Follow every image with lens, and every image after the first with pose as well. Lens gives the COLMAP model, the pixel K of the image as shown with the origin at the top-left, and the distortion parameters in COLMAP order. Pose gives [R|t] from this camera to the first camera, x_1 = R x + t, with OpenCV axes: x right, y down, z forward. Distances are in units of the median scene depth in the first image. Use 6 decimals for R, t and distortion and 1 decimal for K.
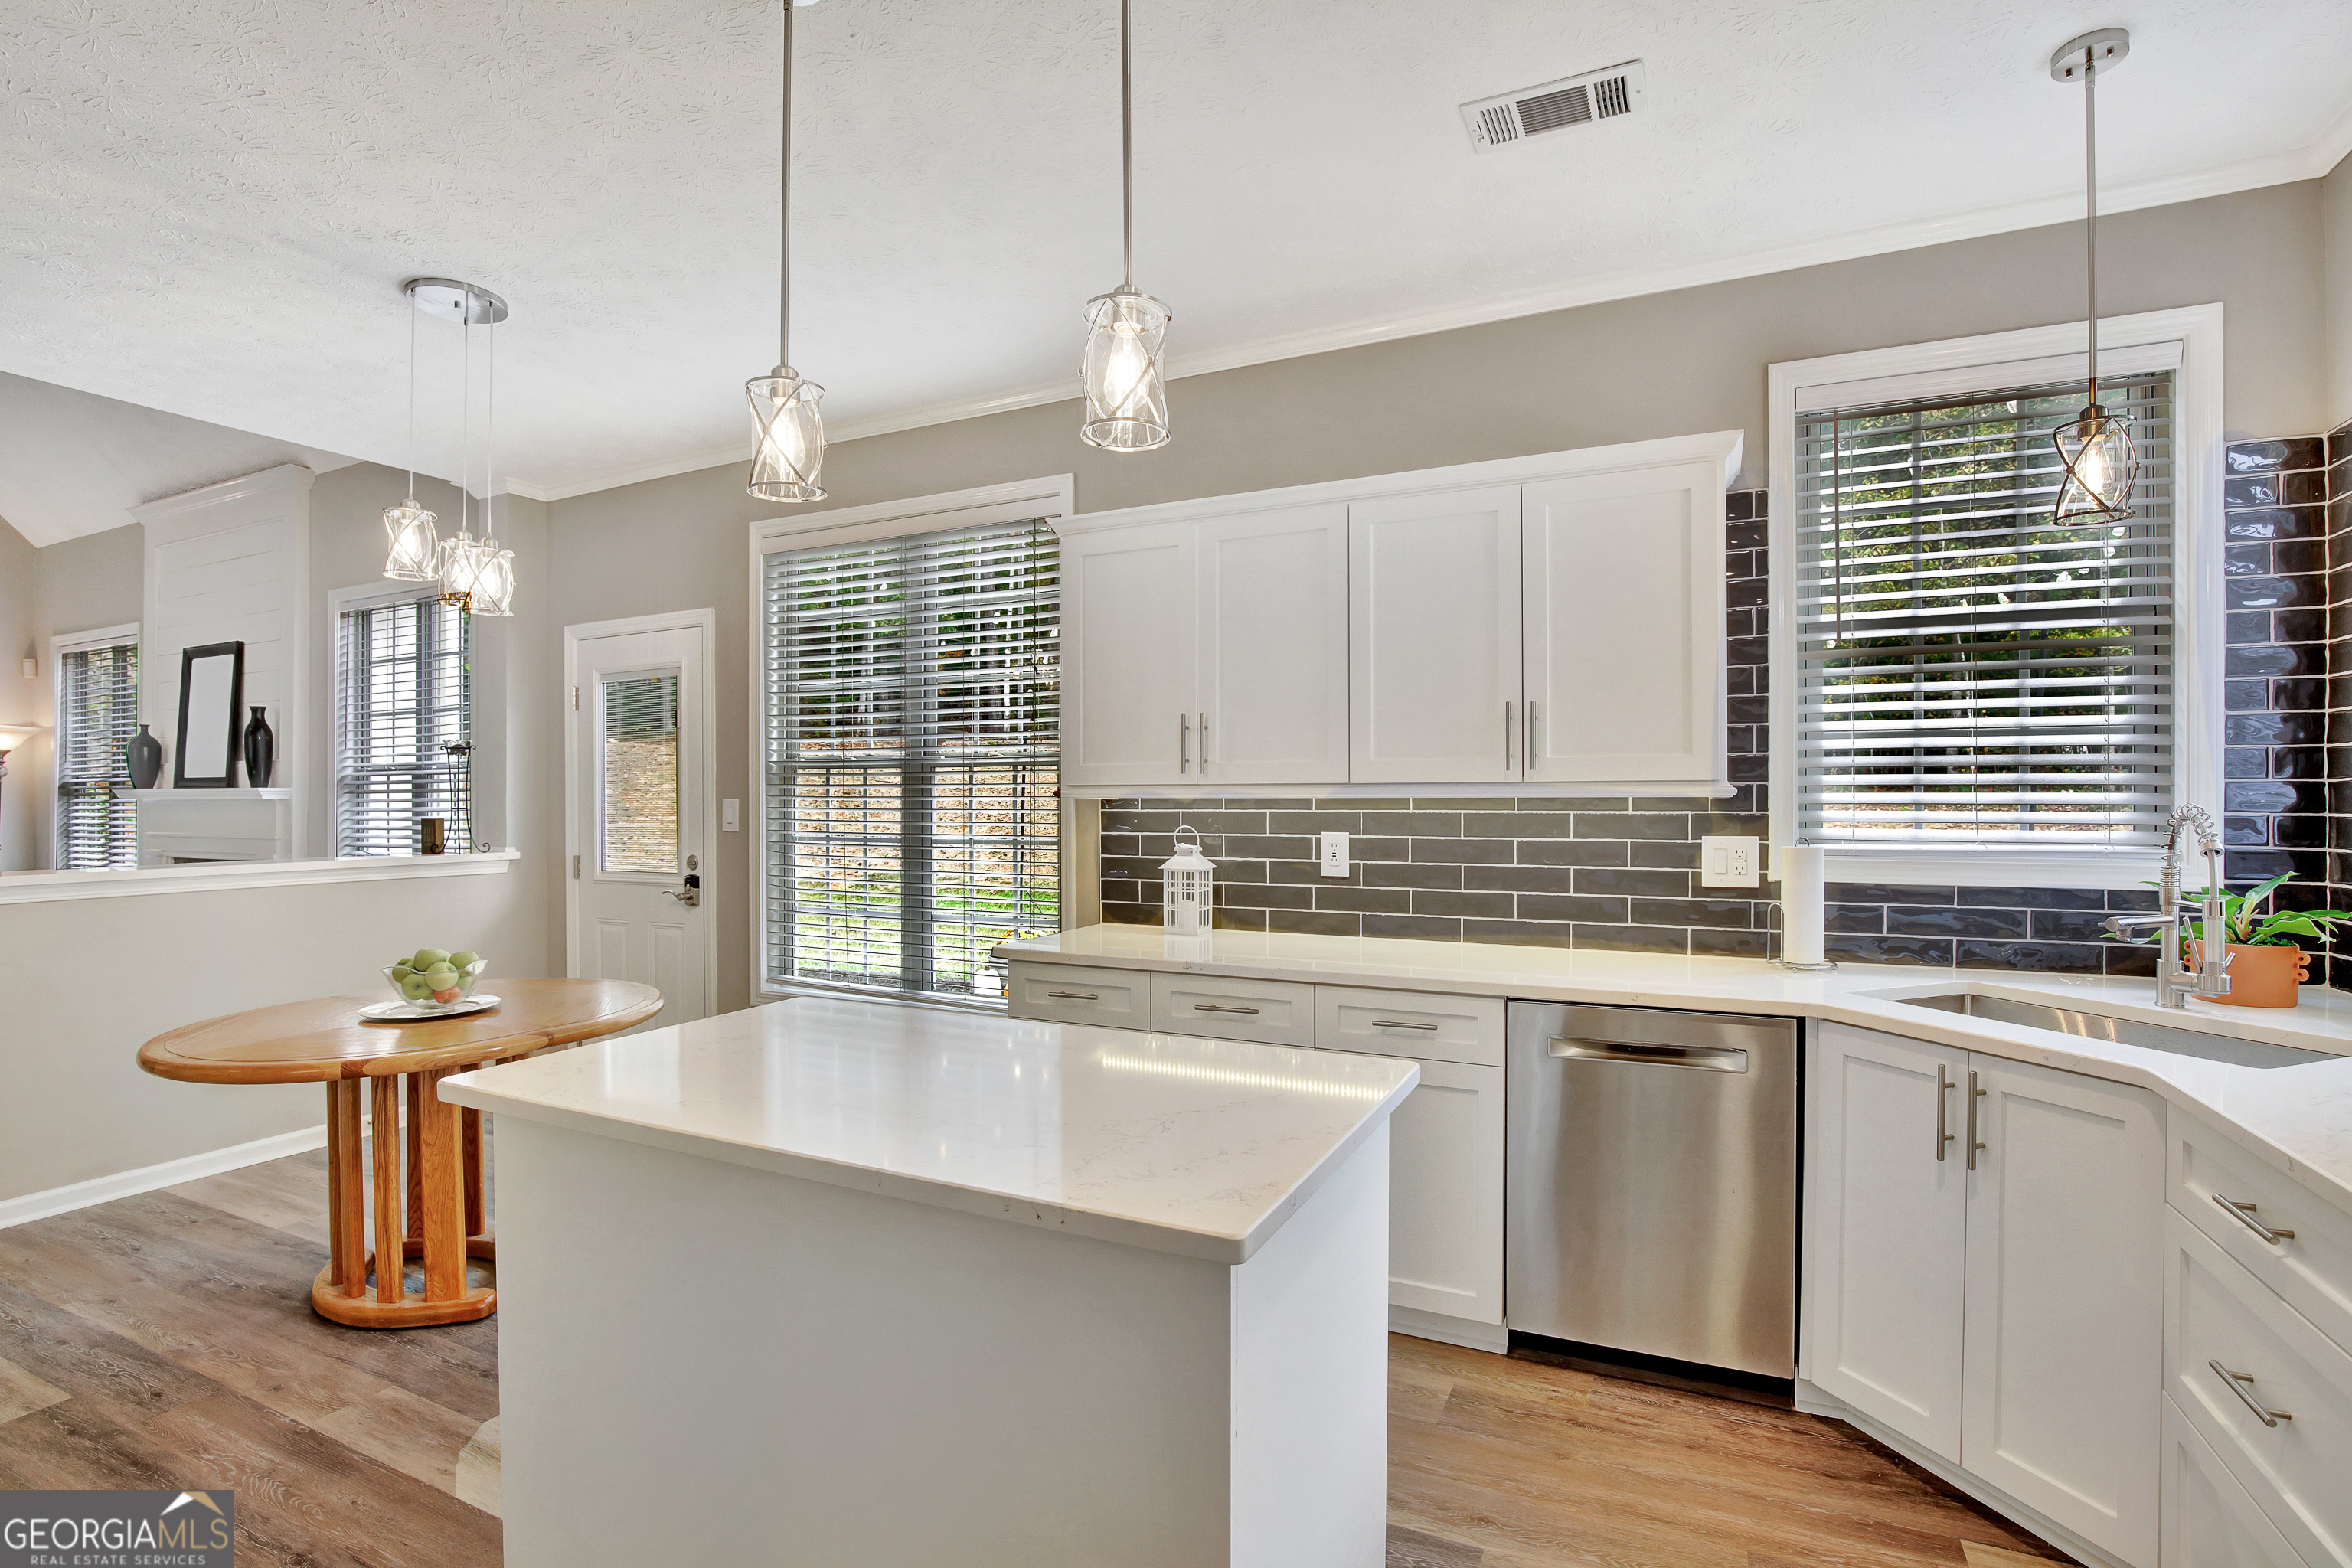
lens RADIAL K [[1101.3, 0, 1177.6], [0, 1101.3, 808.1], [0, 0, 1]] dist [-0.026534, 0.001244]
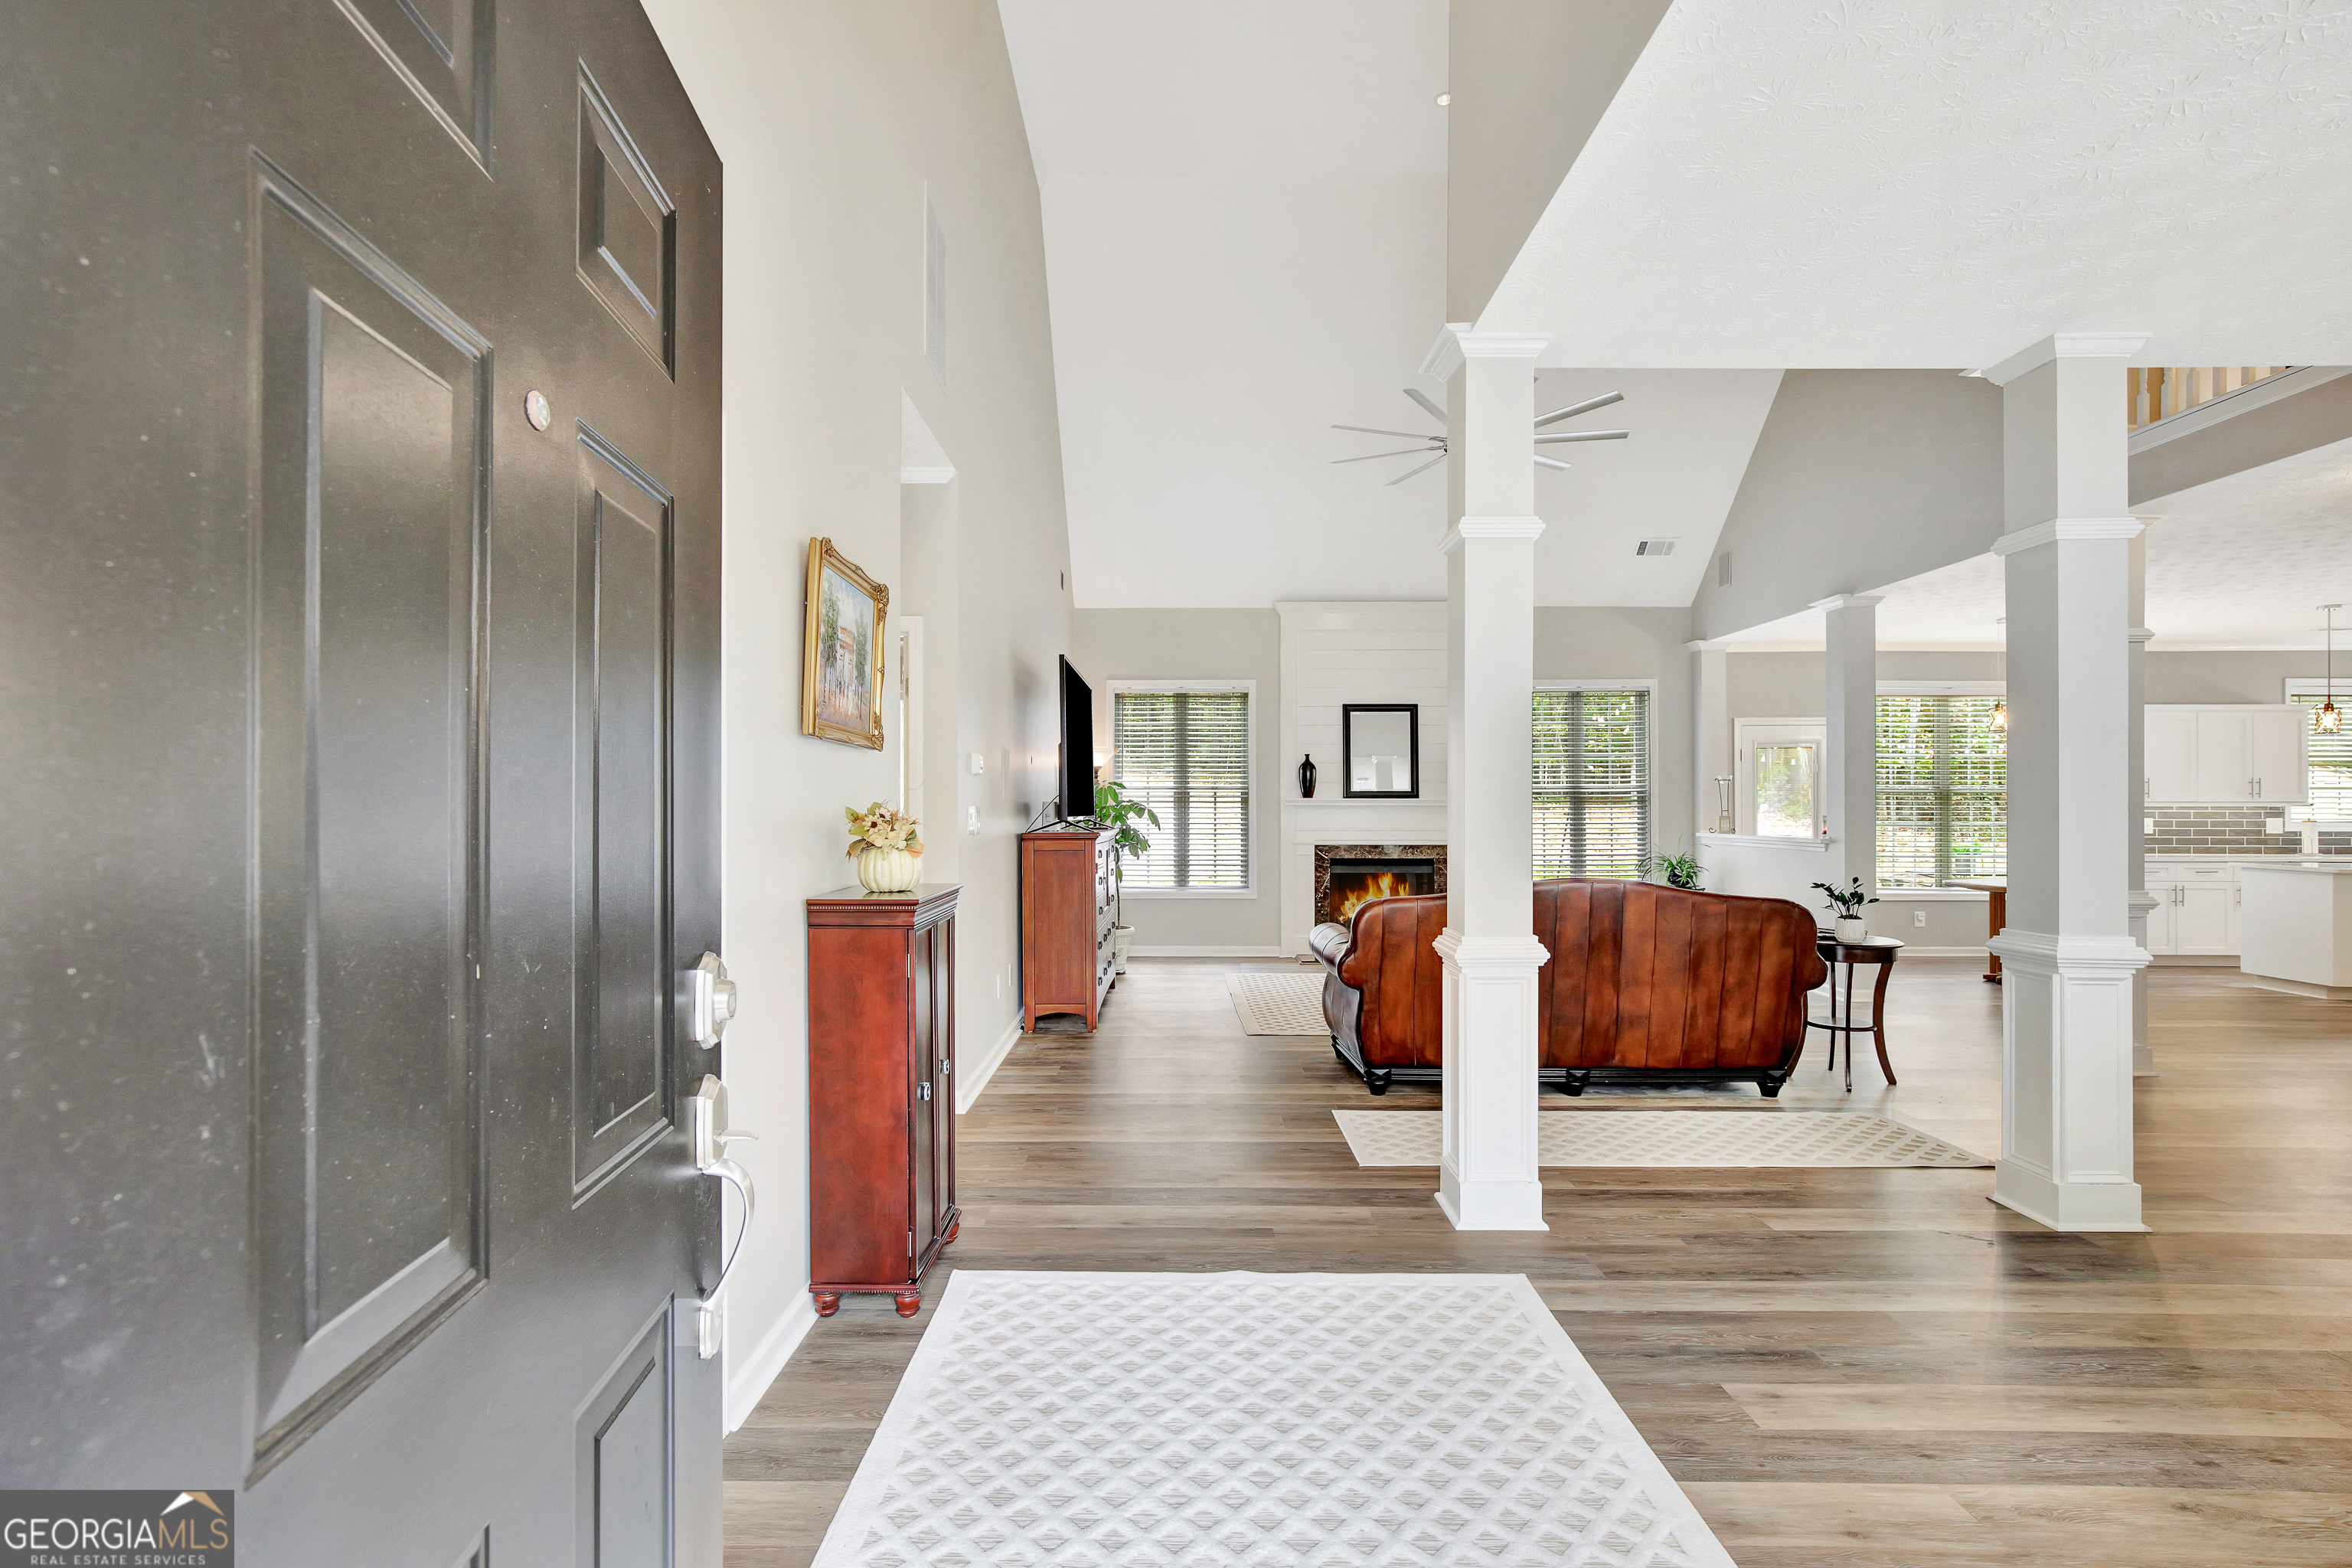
lens RADIAL K [[1078.0, 0, 1173.5], [0, 1078.0, 804.8], [0, 0, 1]] dist [-0.002055, 0.008089]
pose [[0.904193, 0.007792, 0.427053, -3.377173], [0.001406, 0.999774, -0.021219, 0.043411], [-0.427122, 0.019787, 0.903978, -0.477250]]
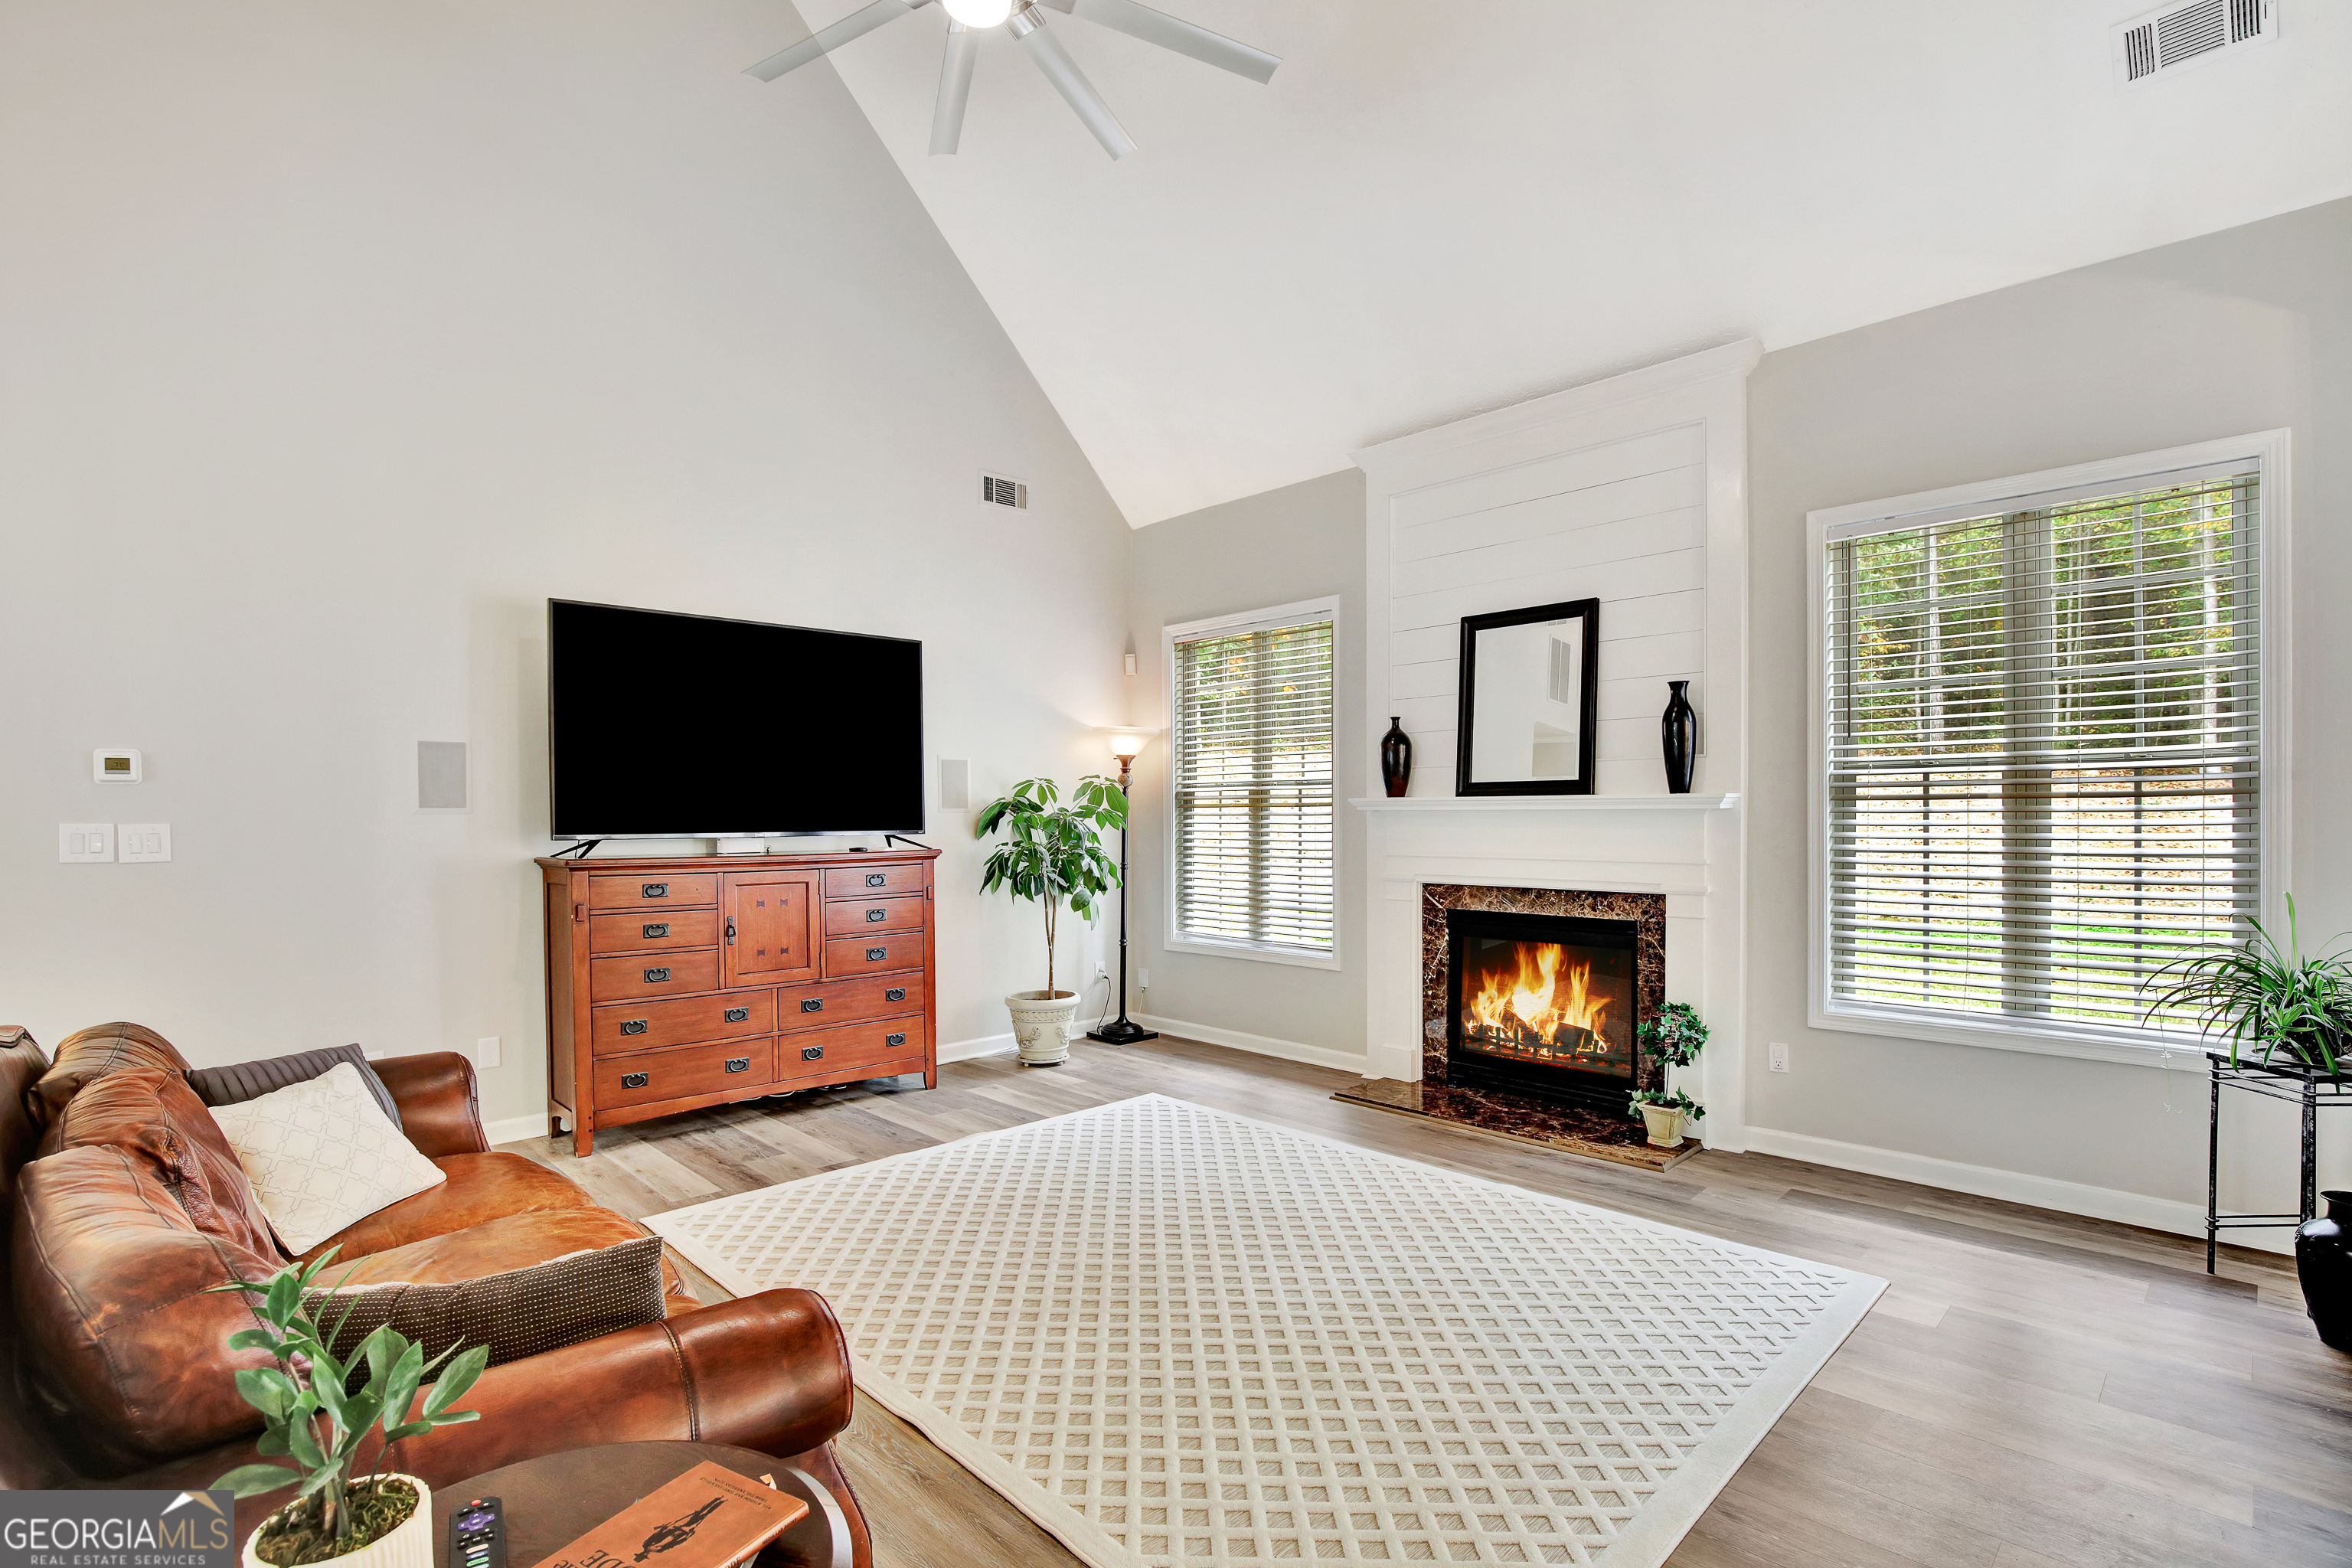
lens RADIAL K [[1100.8, 0, 1181.1], [0, 1100.8, 820.7], [0, 0, 1]] dist [-0.023334, 0.000960]
pose [[0.941680, 0.002533, -0.336500, -1.617205], [-0.004229, 0.999982, -0.004308, 0.008564], [0.336483, 0.005480, 0.941673, 0.328605]]
